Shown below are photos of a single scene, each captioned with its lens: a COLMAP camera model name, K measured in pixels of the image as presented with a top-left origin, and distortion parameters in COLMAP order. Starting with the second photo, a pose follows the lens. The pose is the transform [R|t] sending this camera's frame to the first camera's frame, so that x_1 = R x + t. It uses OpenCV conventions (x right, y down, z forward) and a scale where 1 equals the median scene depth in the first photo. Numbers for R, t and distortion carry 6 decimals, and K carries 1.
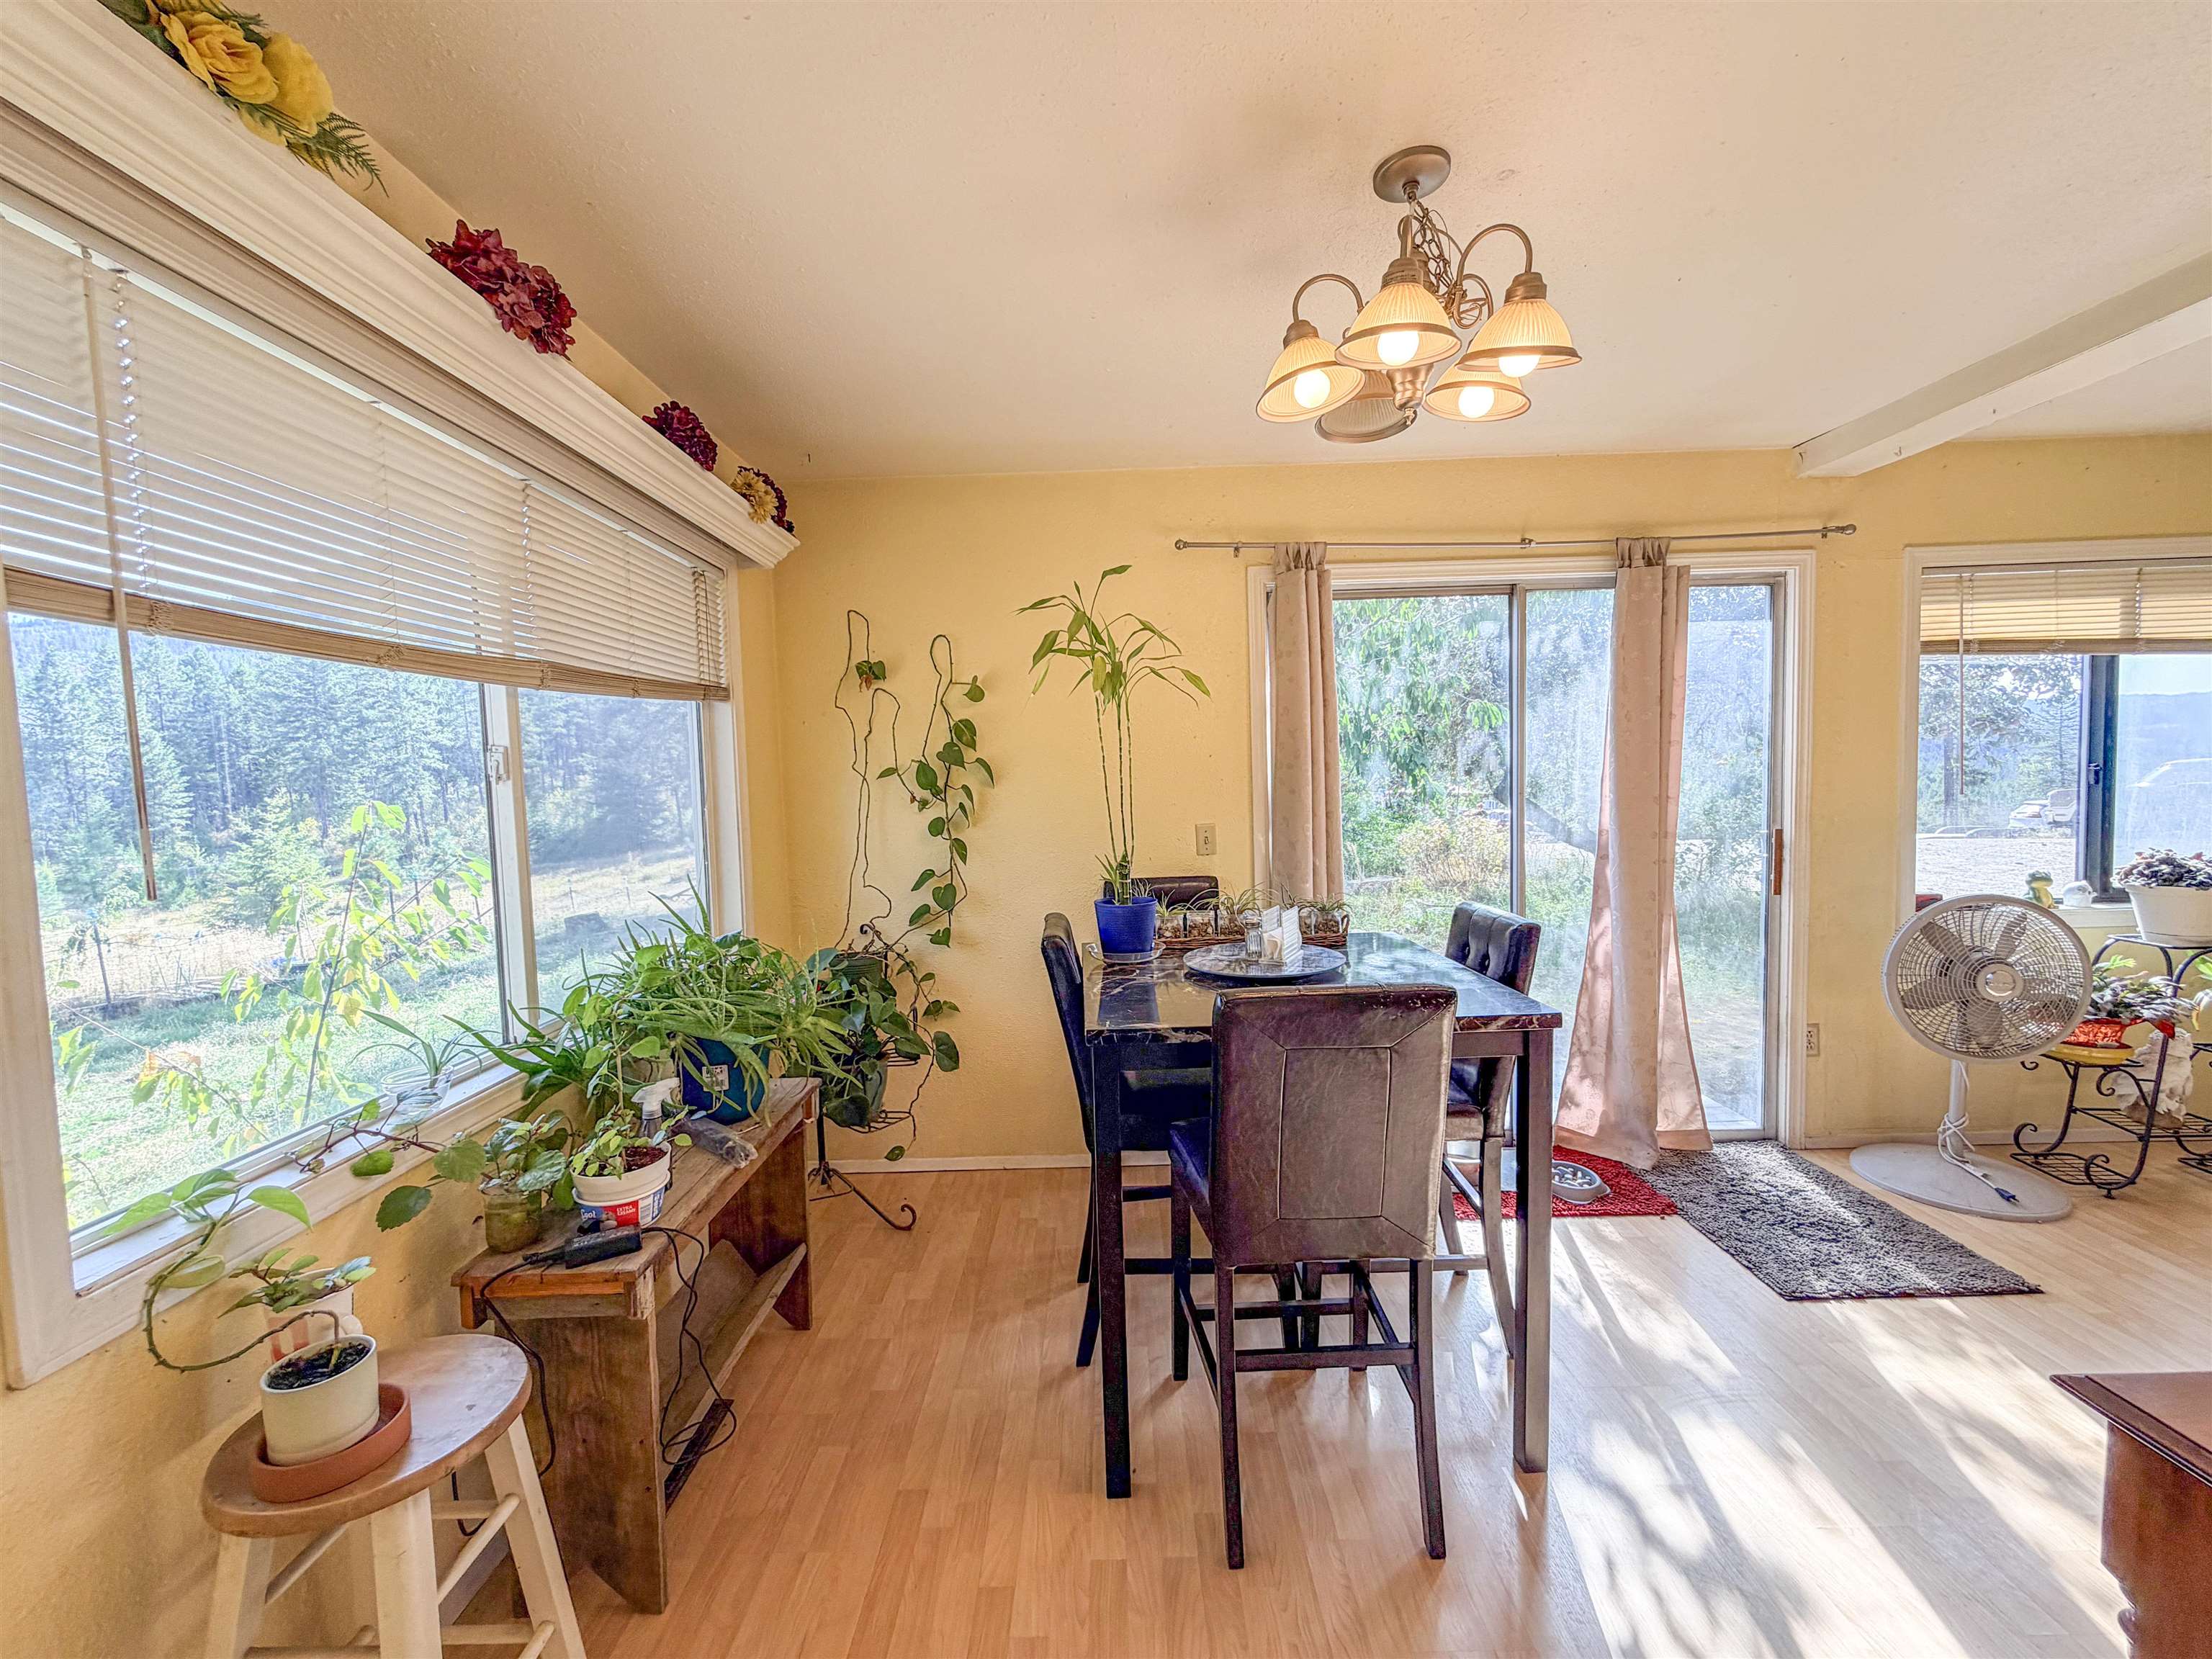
lens RADIAL K [[890.7, 0, 1108.5], [0, 890.7, 830.5], [0, 0, 1]] dist [0.001484, -0.000812]
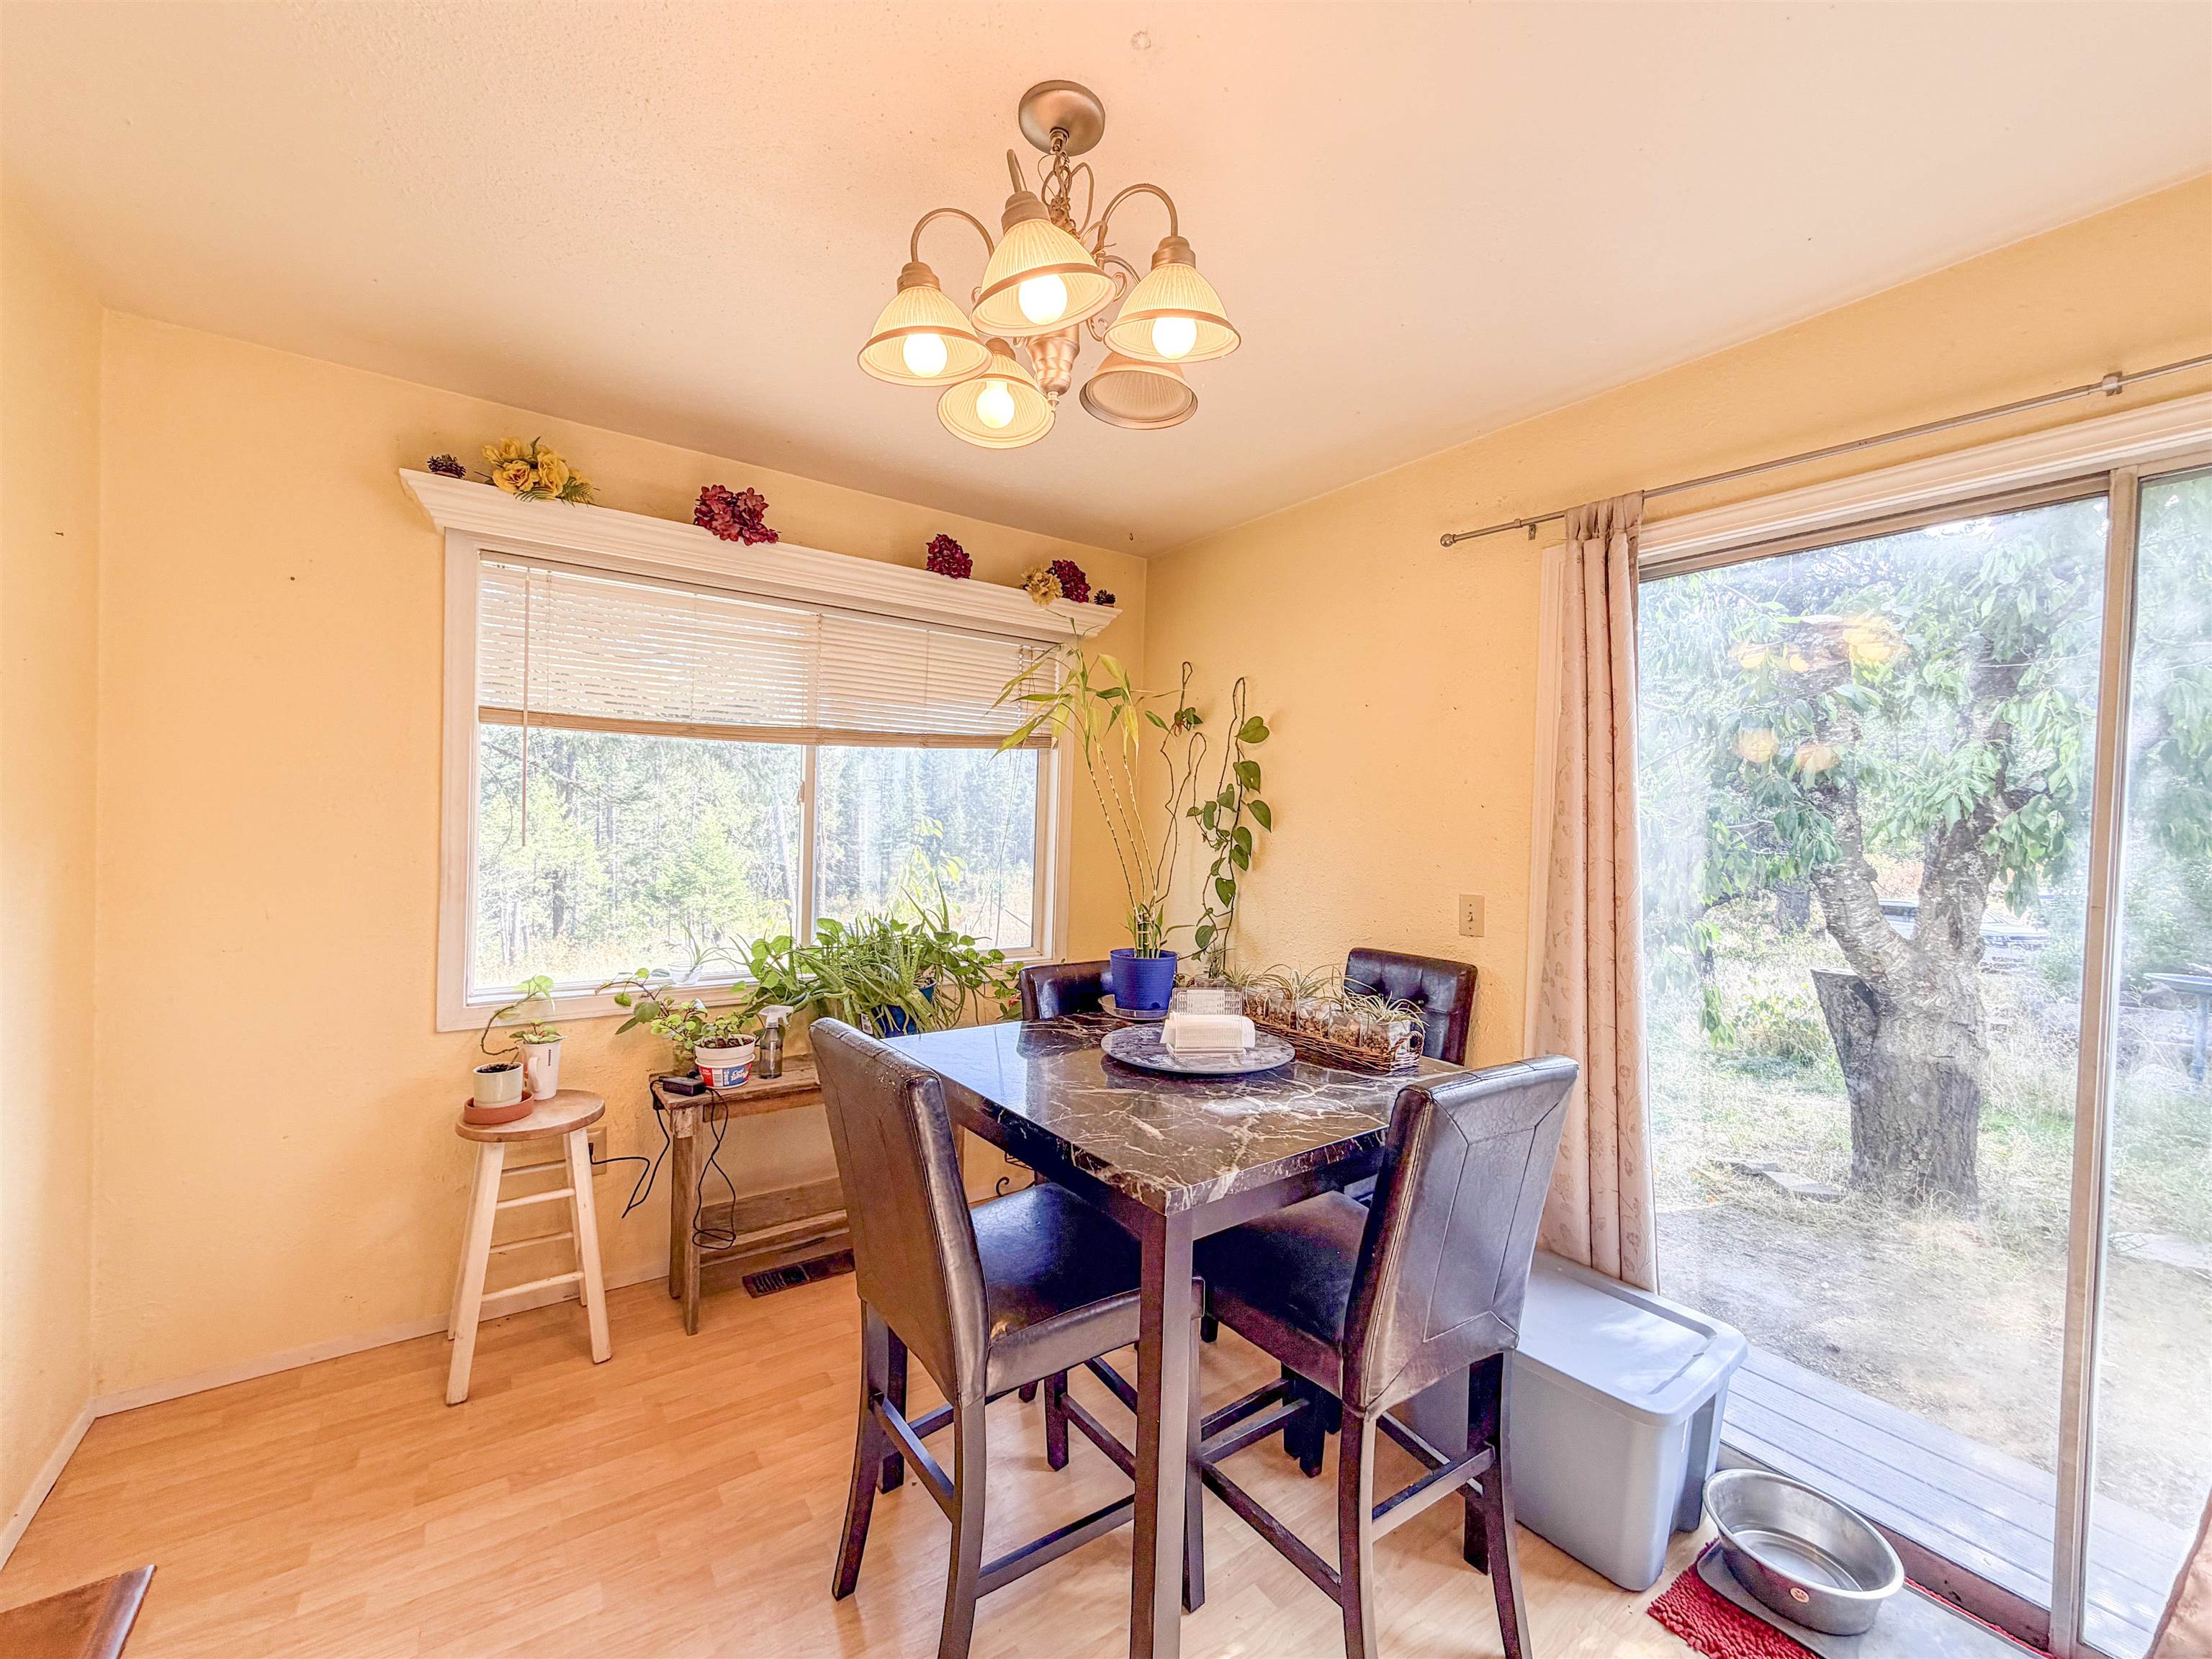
lens RADIAL K [[890.7, 0, 1094.4], [0, 890.7, 827.8], [0, 0, 1]] dist [0.001484, -0.000812]
pose [[0.575062, 0.052723, -0.816409, 0.552152], [-0.094062, 0.995564, -0.001963, -0.033483], [0.812685, 0.077922, 0.577470, 0.299629]]
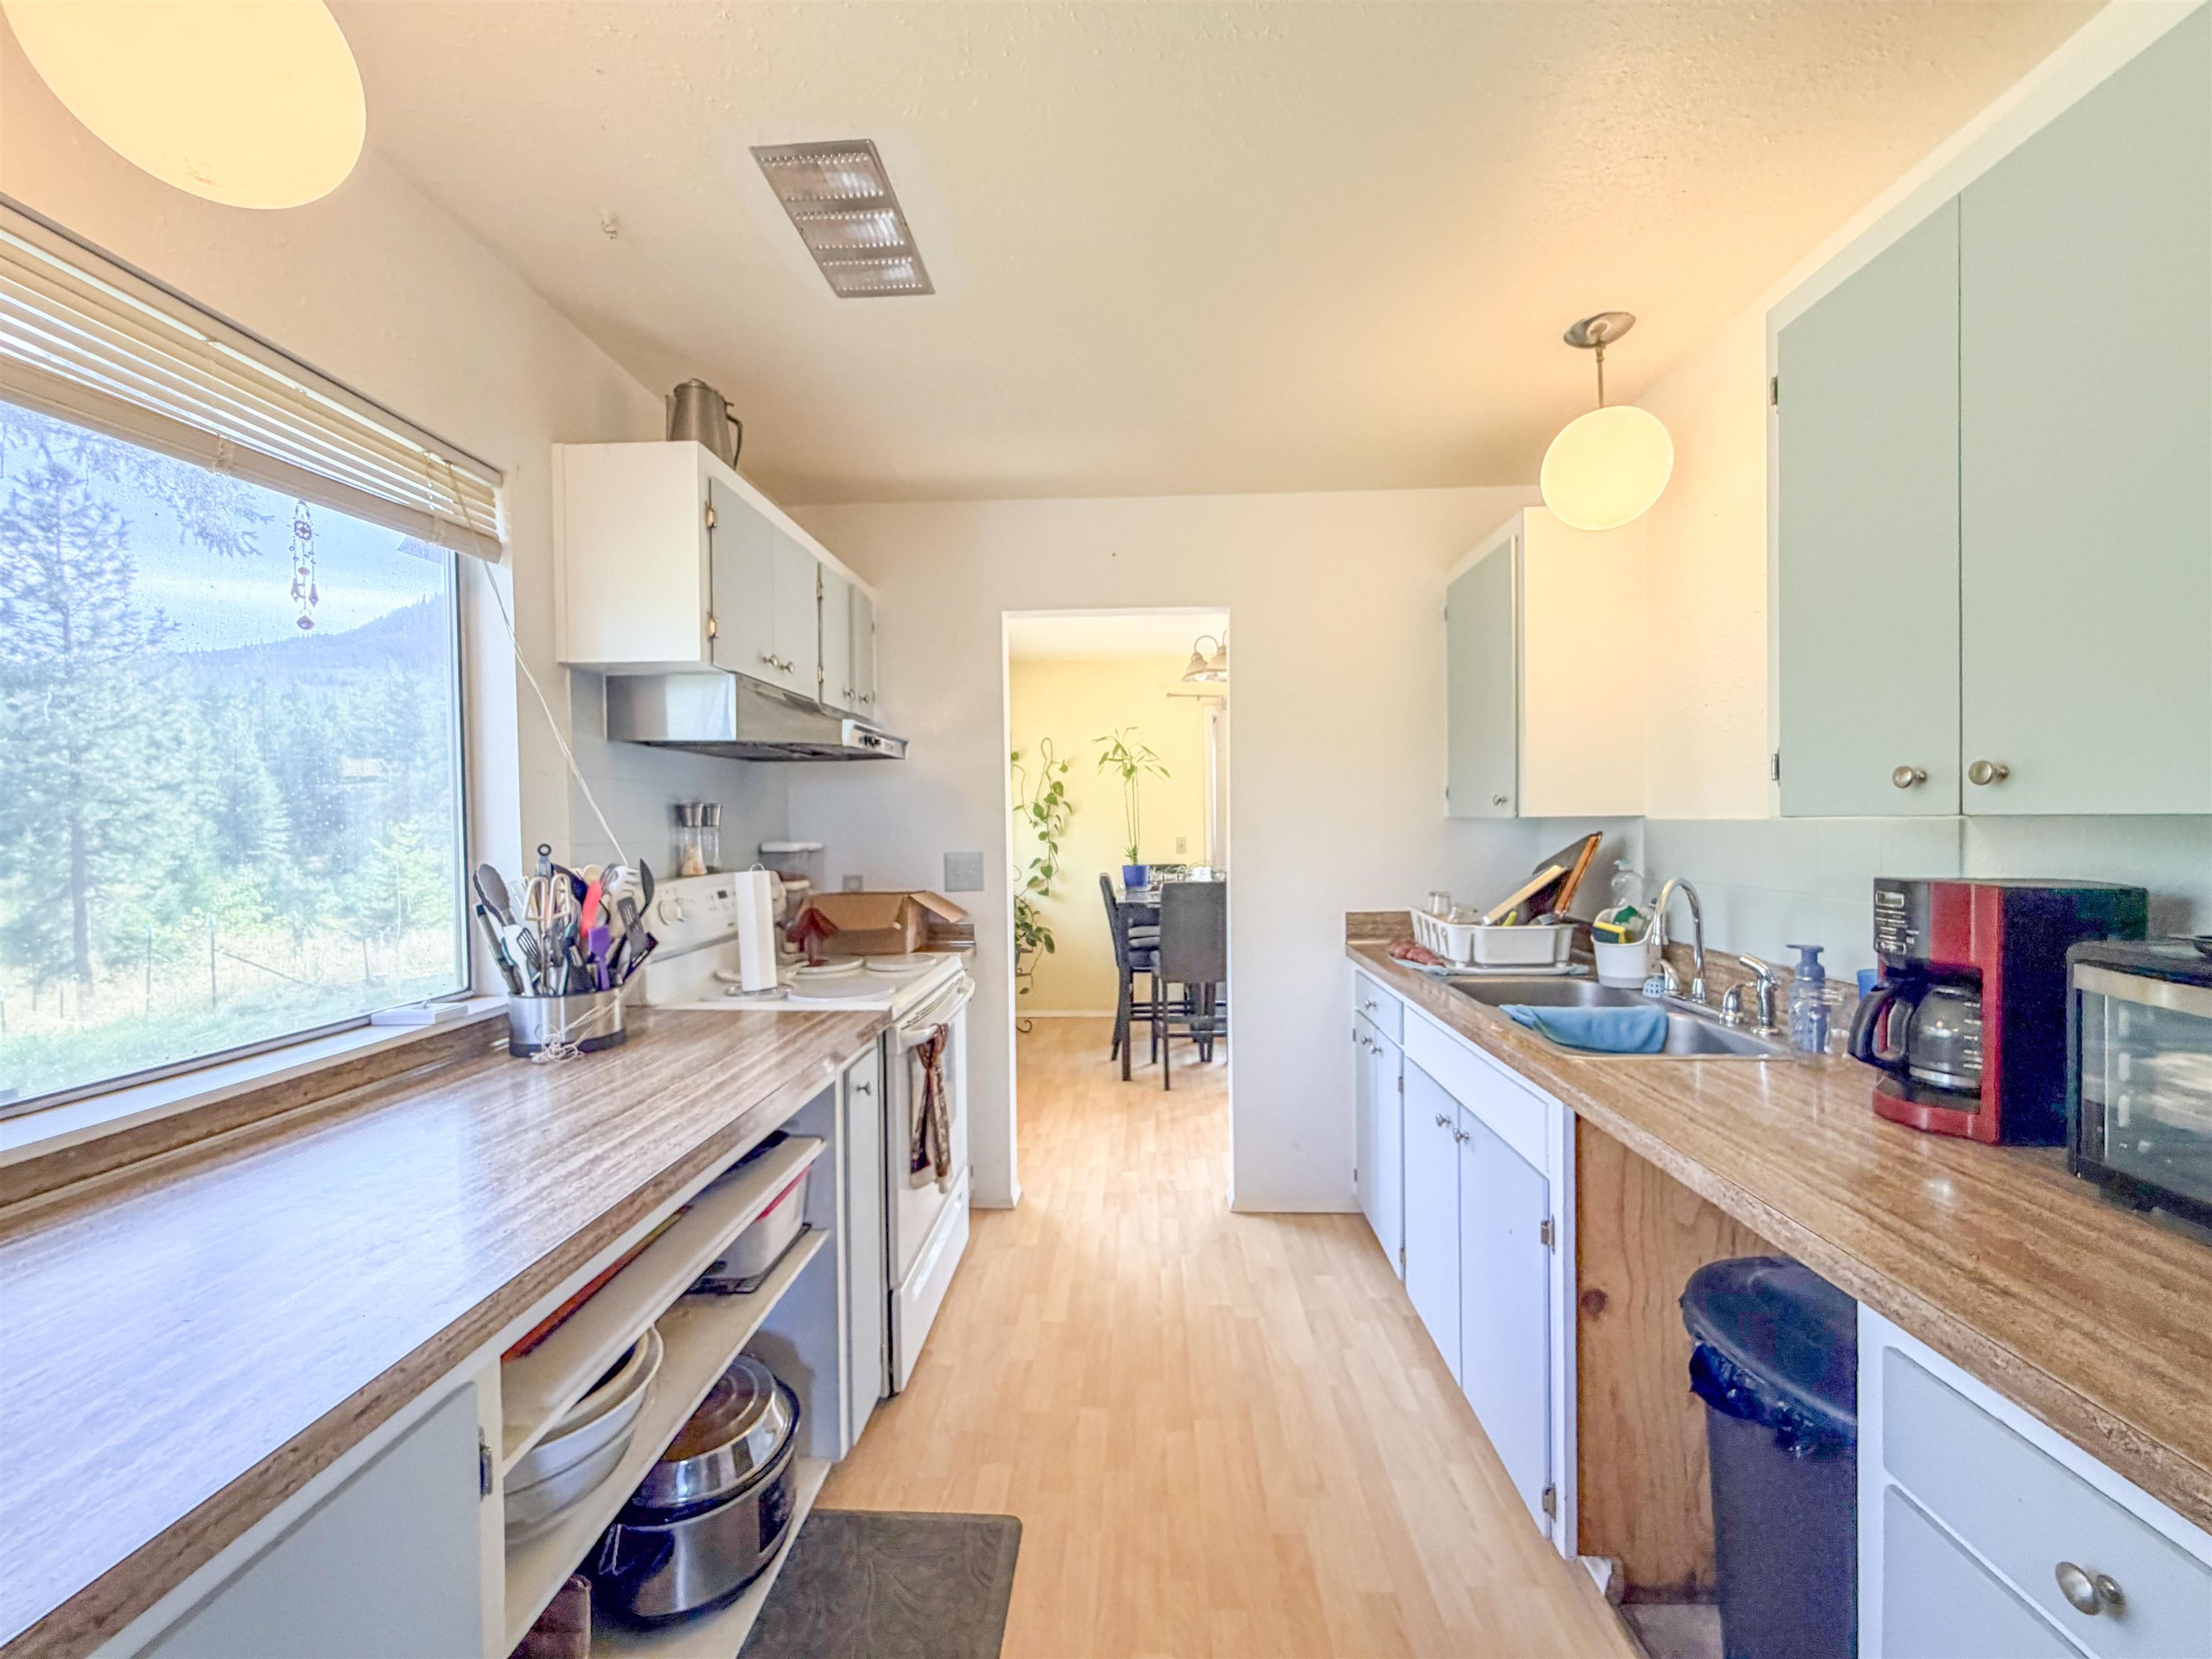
lens RADIAL K [[890.7, 0, 1104.8], [0, 890.7, 830.0], [0, 0, 1]] dist [0.001484, -0.000812]
pose [[0.998805, 0.015339, -0.046394, 0.033362], [-0.017403, 0.998861, -0.044424, 0.067748], [0.045660, 0.045178, 0.997935, -0.950650]]
